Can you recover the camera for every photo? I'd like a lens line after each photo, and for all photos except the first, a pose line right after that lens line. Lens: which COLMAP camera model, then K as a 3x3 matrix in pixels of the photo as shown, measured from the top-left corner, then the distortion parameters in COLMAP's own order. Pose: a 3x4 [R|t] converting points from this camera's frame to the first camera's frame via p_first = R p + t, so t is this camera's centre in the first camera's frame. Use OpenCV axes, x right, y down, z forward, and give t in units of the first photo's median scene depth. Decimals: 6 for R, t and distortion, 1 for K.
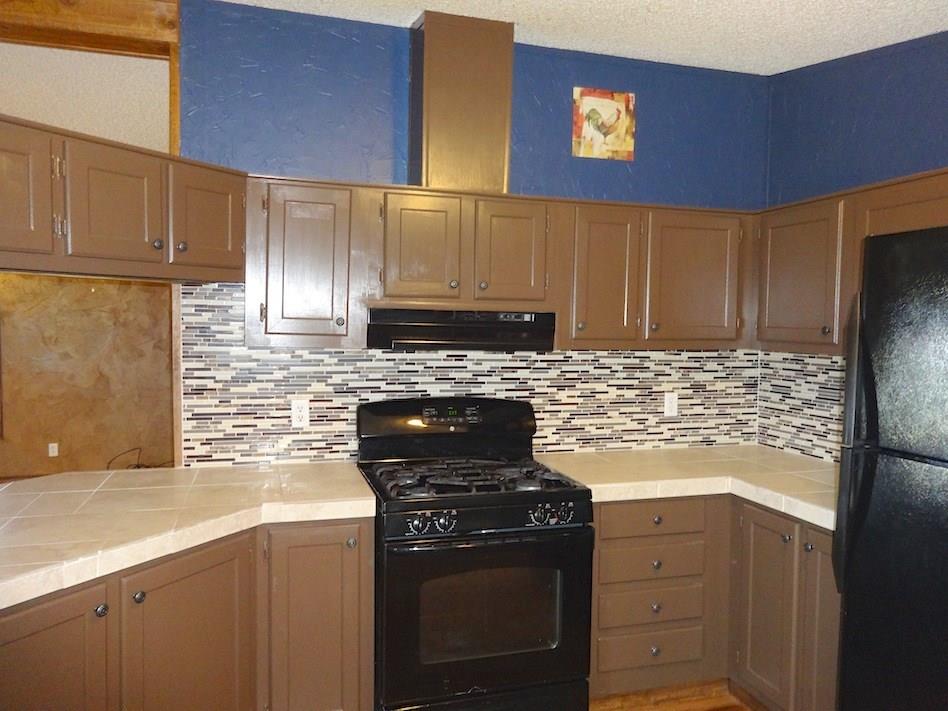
lens RADIAL K [[703.5, 0, 474.9], [0, 703.5, 352.1], [0, 0, 1]] dist [-0.003940, 0.001729]
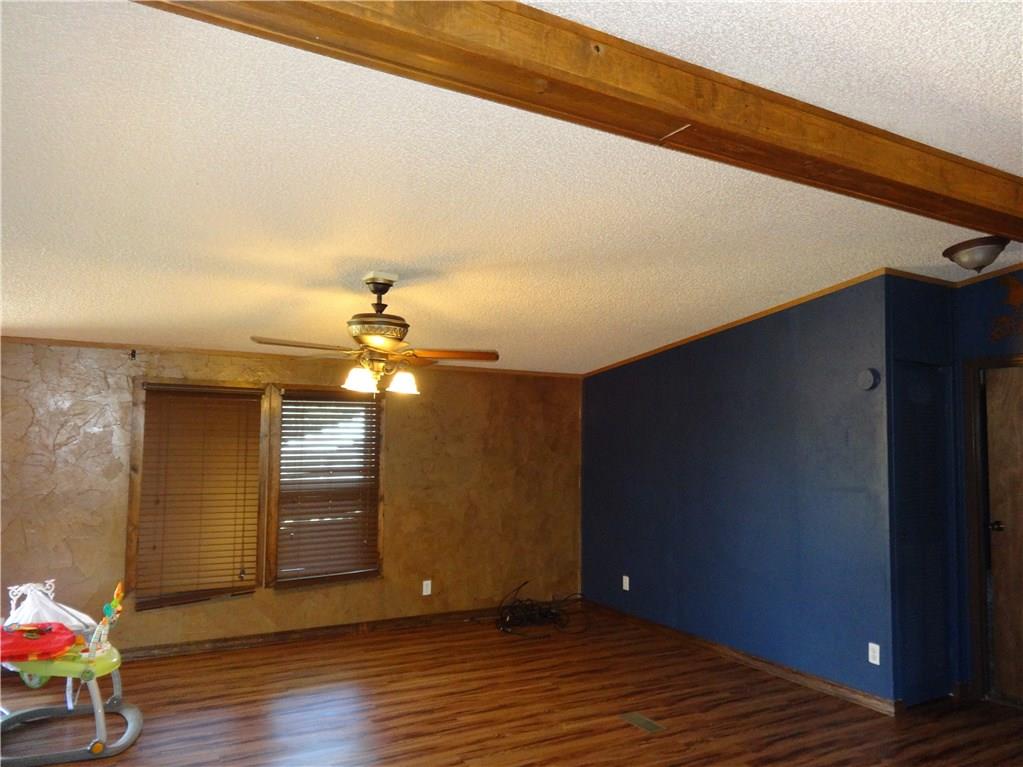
lens RADIAL K [[759.2, 0, 512.5], [0, 759.2, 379.8], [0, 0, 1]] dist [-0.003940, 0.001729]
pose [[0.972690, 0.019596, 0.231278, -1.778827], [0.007301, 0.993354, -0.114869, -0.041331], [-0.231991, 0.113421, 0.966083, -0.046237]]
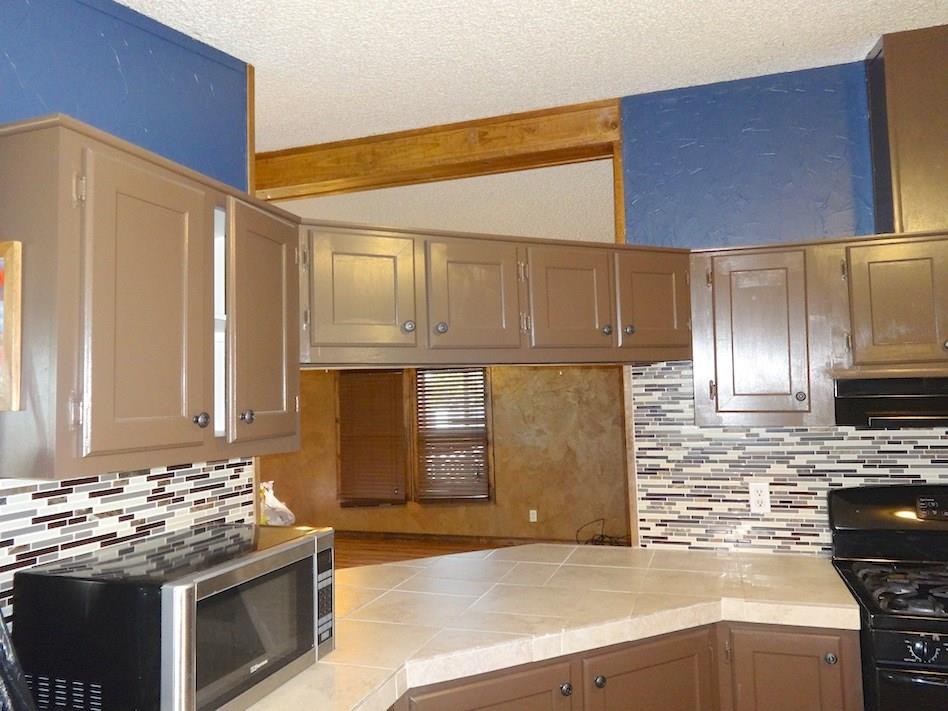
lens RADIAL K [[703.5, 0, 474.9], [0, 703.5, 352.1], [0, 0, 1]] dist [-0.003940, 0.001729]
pose [[0.811156, -0.071914, -0.580391, -0.004836], [0.012398, 0.994302, -0.105873, -0.009554], [0.584698, 0.078684, 0.807426, 0.032930]]
